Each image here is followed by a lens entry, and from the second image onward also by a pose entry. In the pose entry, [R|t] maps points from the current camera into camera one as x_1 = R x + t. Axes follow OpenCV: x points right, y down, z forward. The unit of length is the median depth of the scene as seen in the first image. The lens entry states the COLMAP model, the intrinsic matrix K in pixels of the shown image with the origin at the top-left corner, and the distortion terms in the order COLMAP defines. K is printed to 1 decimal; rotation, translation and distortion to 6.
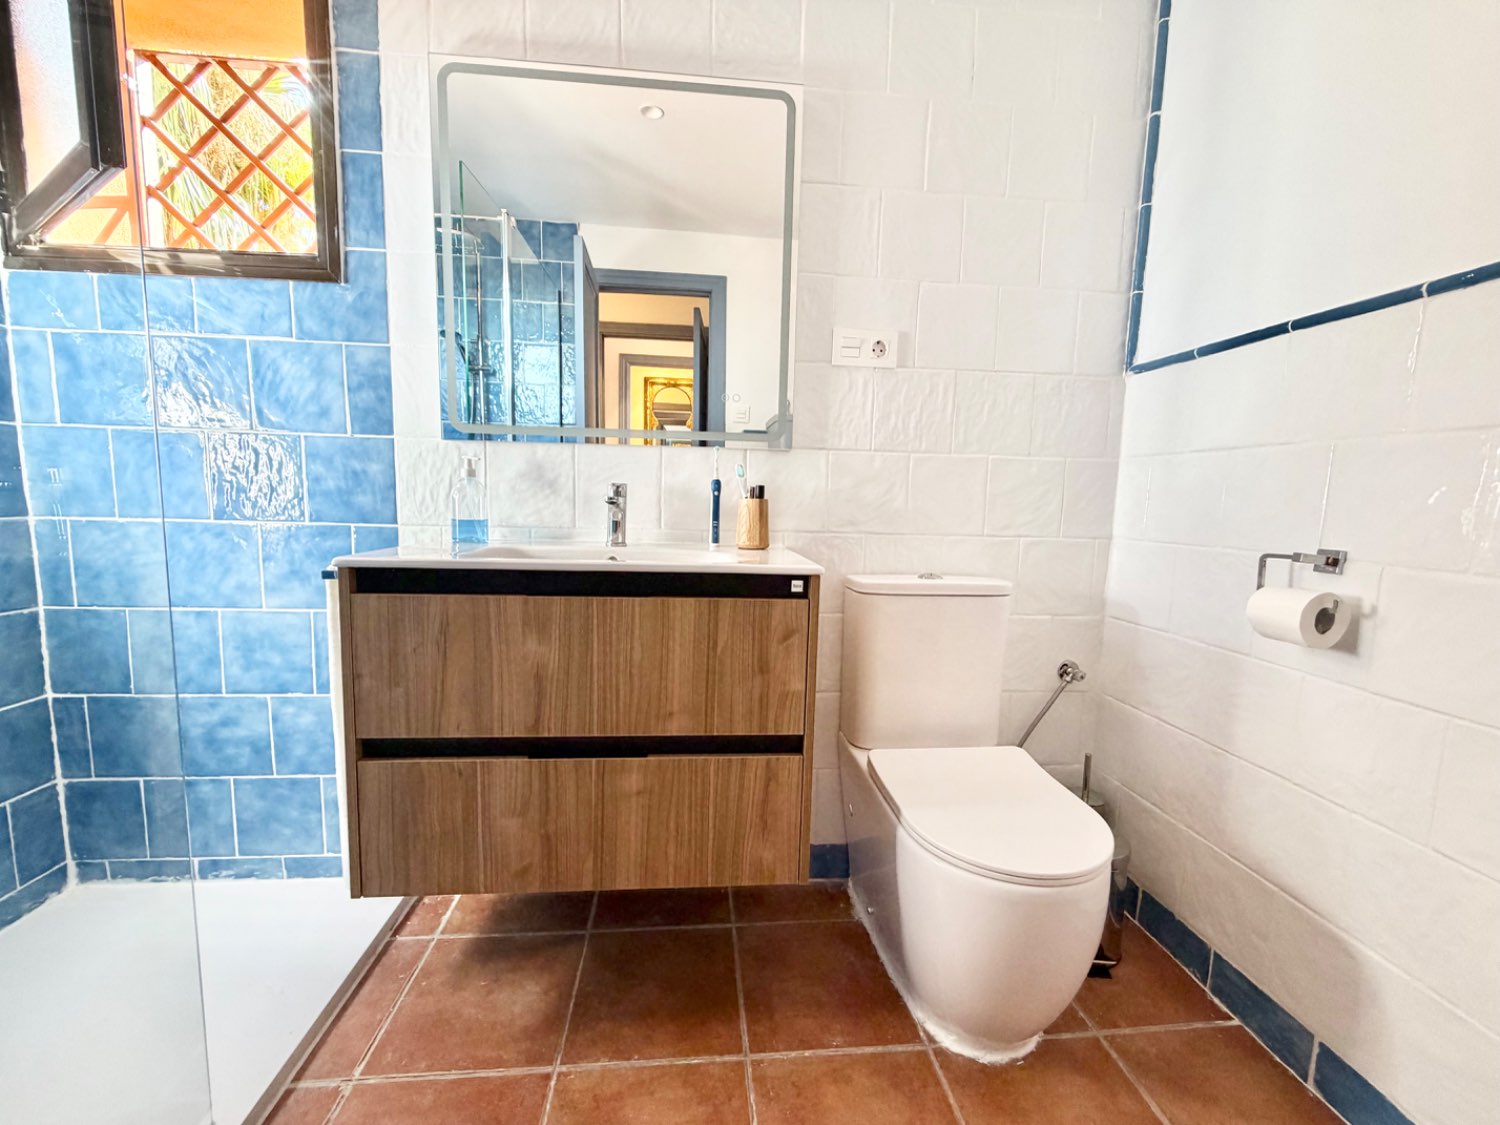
lens RADIAL K [[598.0, 0, 745.0], [0, 598.0, 563.6], [0, 0, 1]] dist [0.000031, 0.000079]
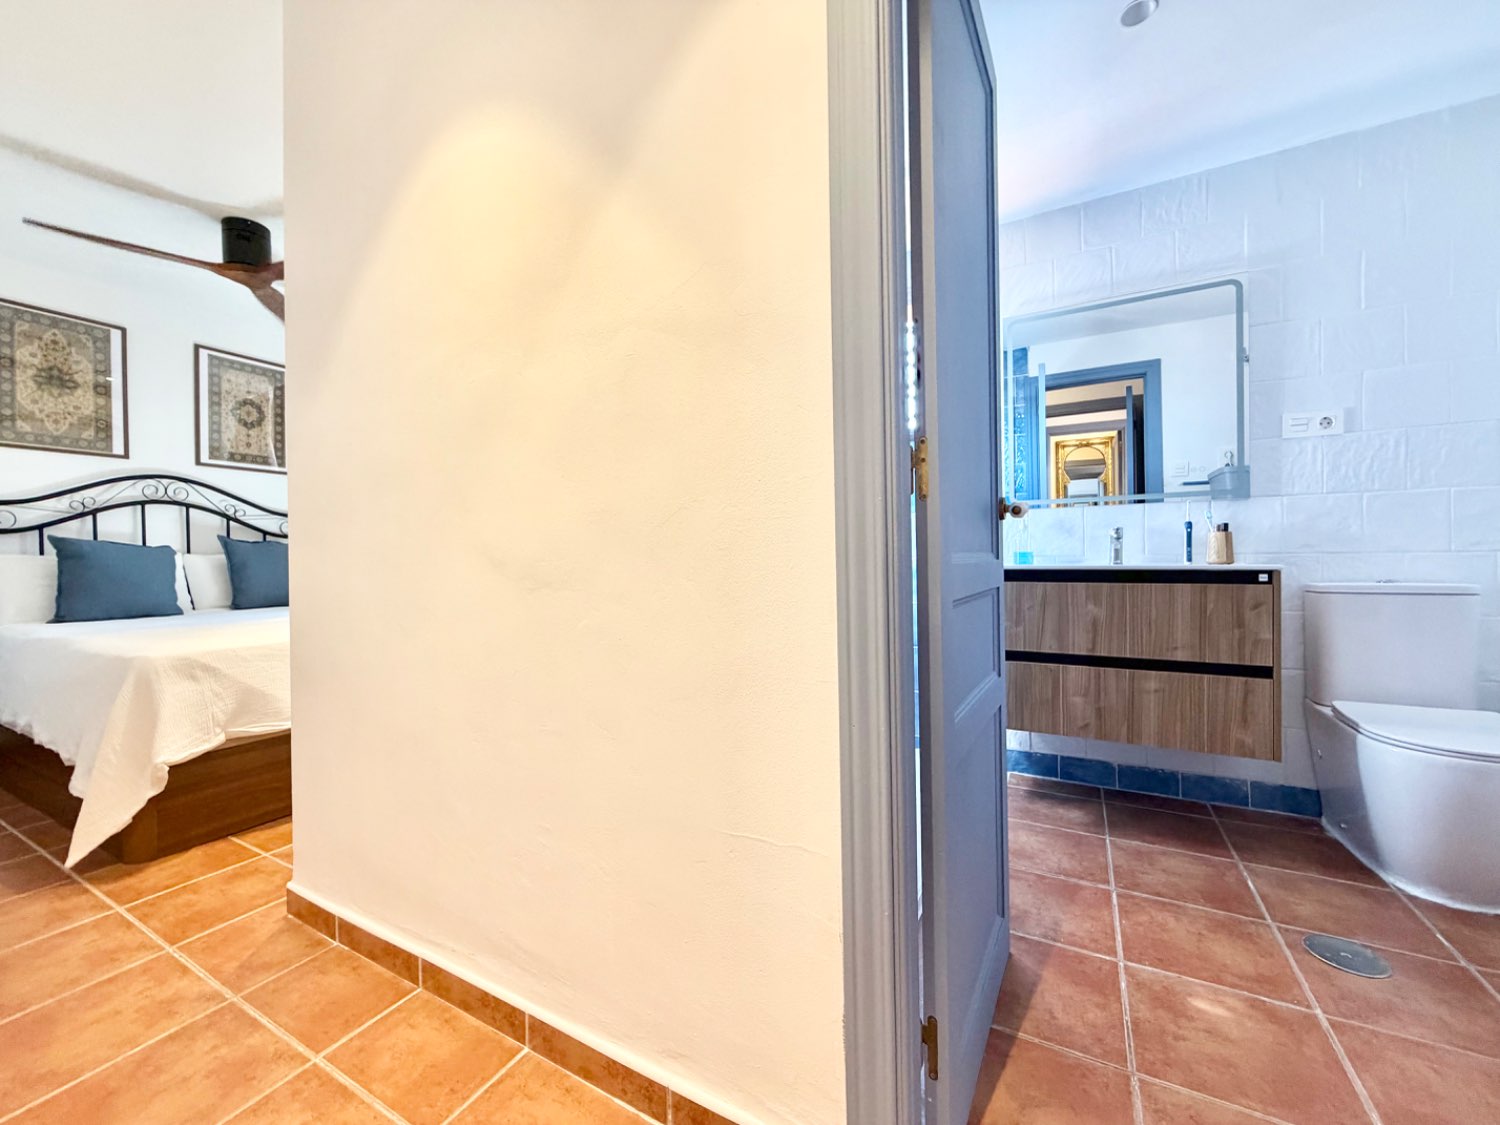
lens RADIAL K [[598.0, 0, 745.0], [0, 598.0, 563.6], [0, 0, 1]] dist [0.000031, 0.000079]
pose [[0.827036, -0.030138, -0.561340, -0.152567], [-0.028421, 0.995043, -0.095296, 0.174706], [0.561429, 0.094767, 0.822080, -1.068848]]
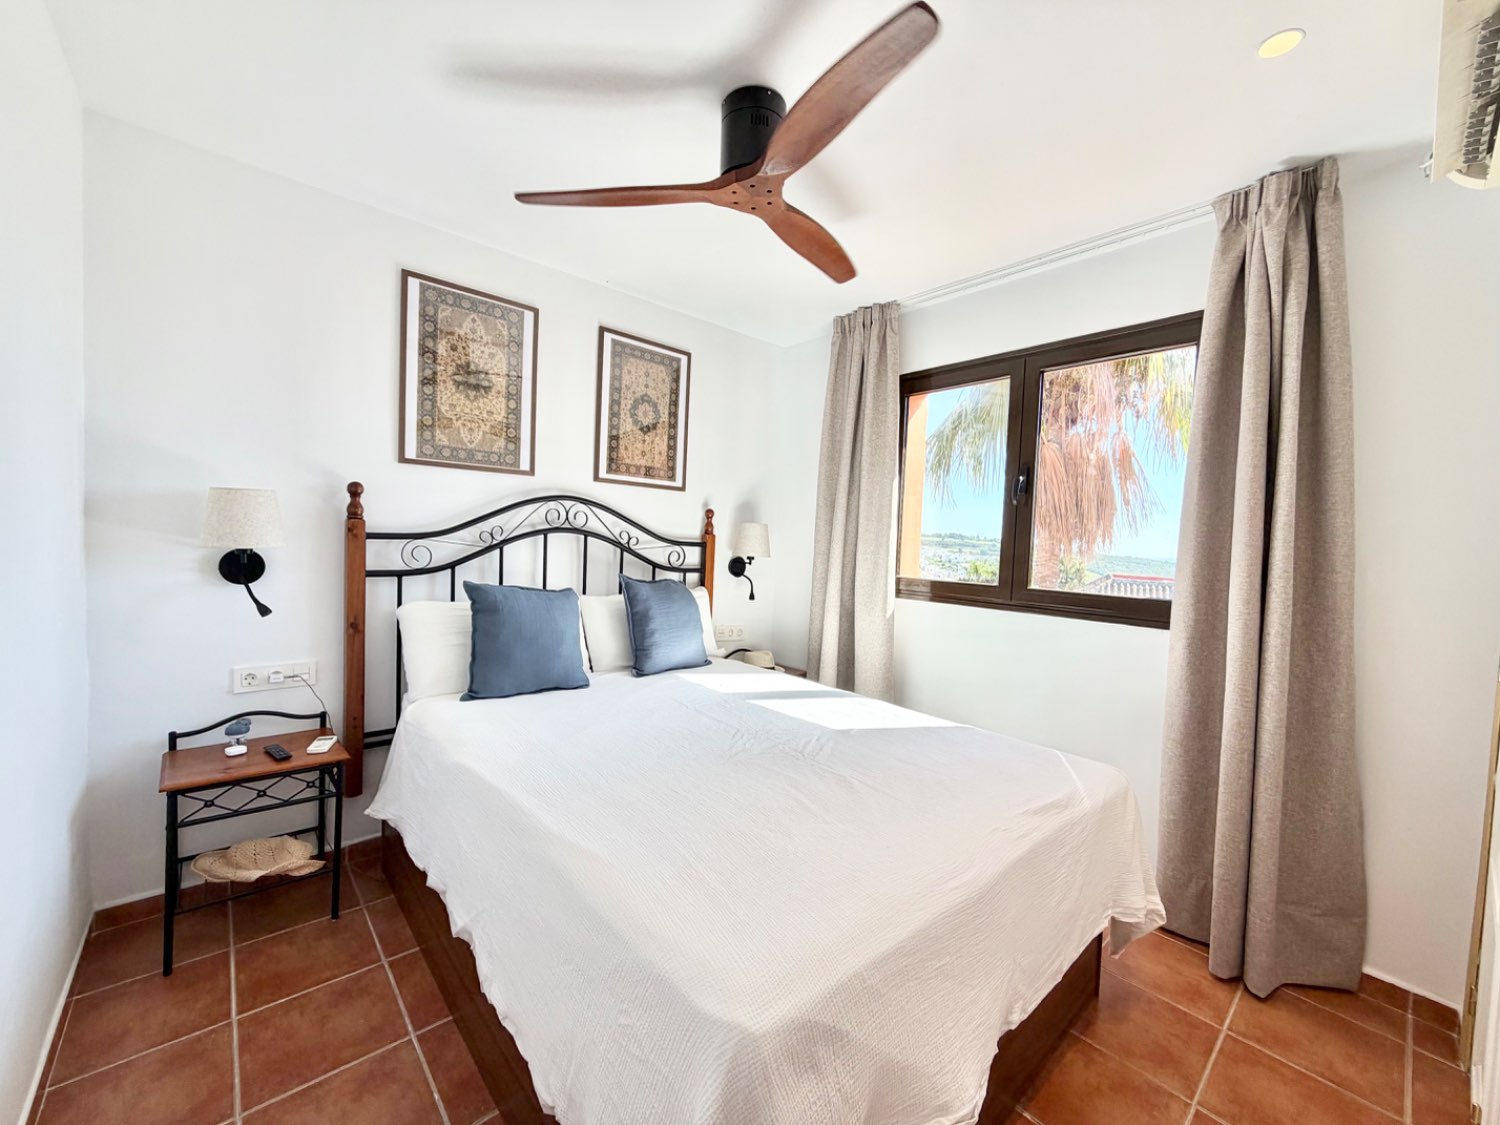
lens RADIAL K [[598.0, 0, 745.0], [0, 598.0, 563.6], [0, 0, 1]] dist [0.000031, 0.000079]
pose [[0.591928, 0.030958, -0.805396, -1.221554], [-0.113279, 0.992539, -0.045103, -0.040052], [0.797991, 0.117932, 0.591019, -1.077177]]
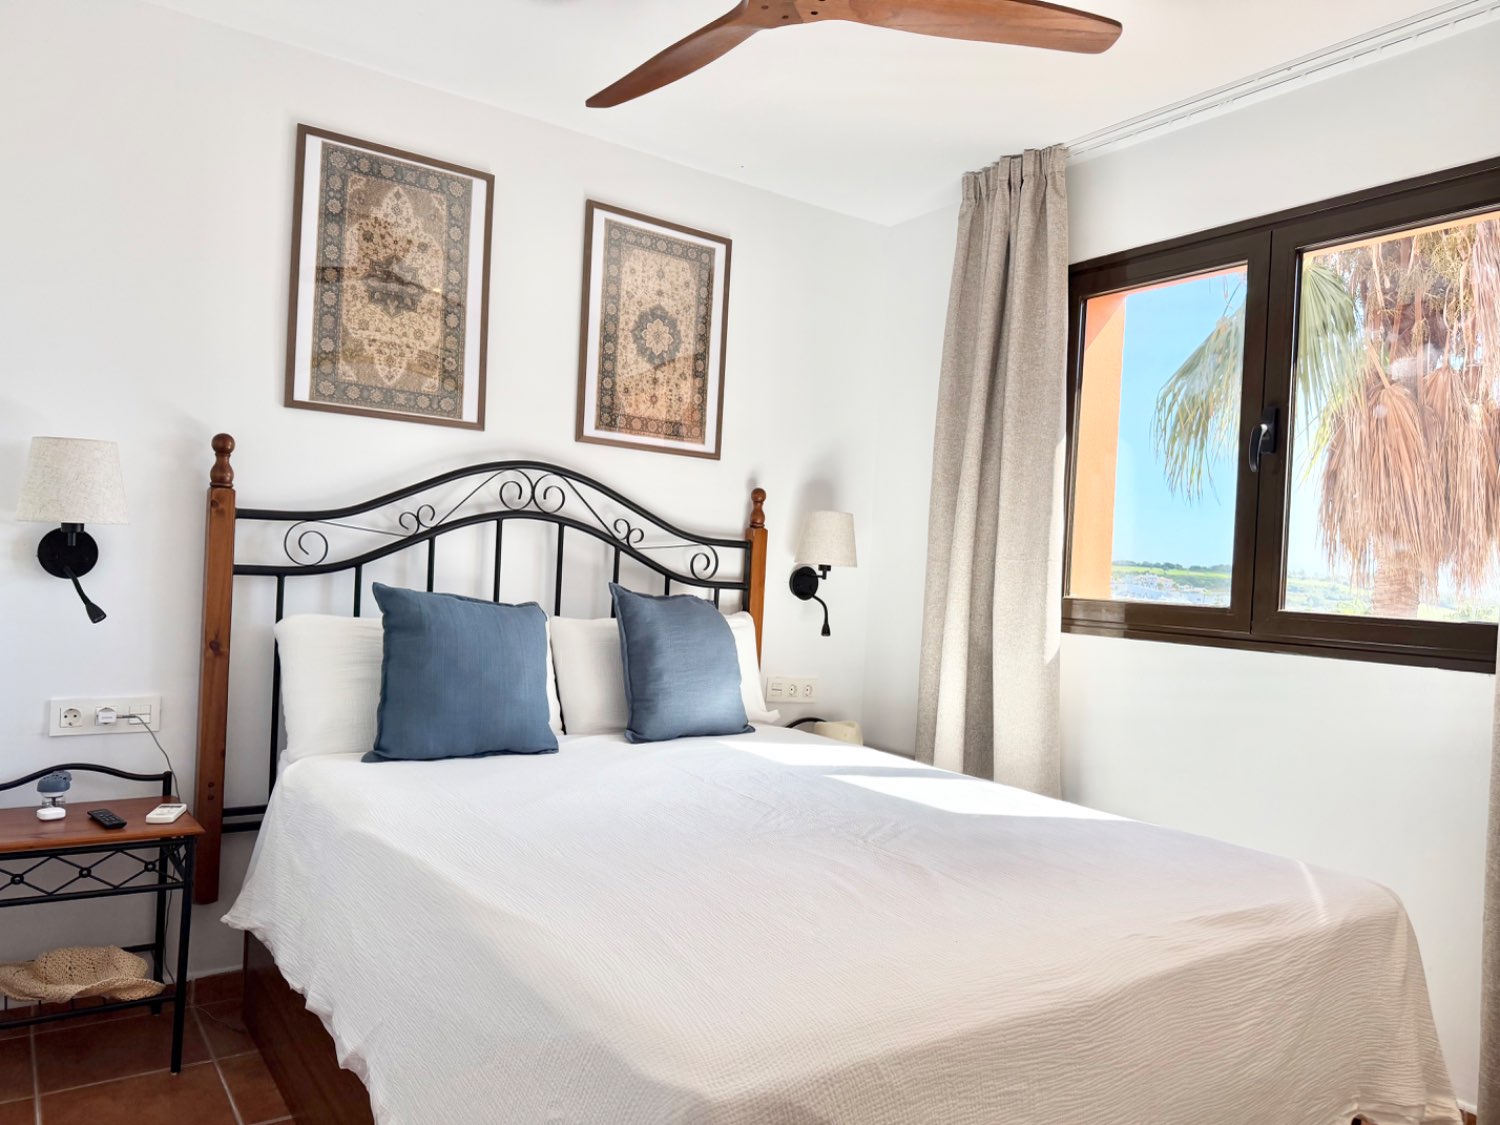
lens RADIAL K [[1052.9, 0, 746.4], [0, 1052.9, 570.2], [0, 0, 1]] dist [0.149012, -0.282103]
pose [[0.499068, 0.000058, -0.866563, -1.037602], [-0.130705, 0.988565, -0.075209, 0.029972], [0.856649, 0.150798, 0.493369, -1.093781]]
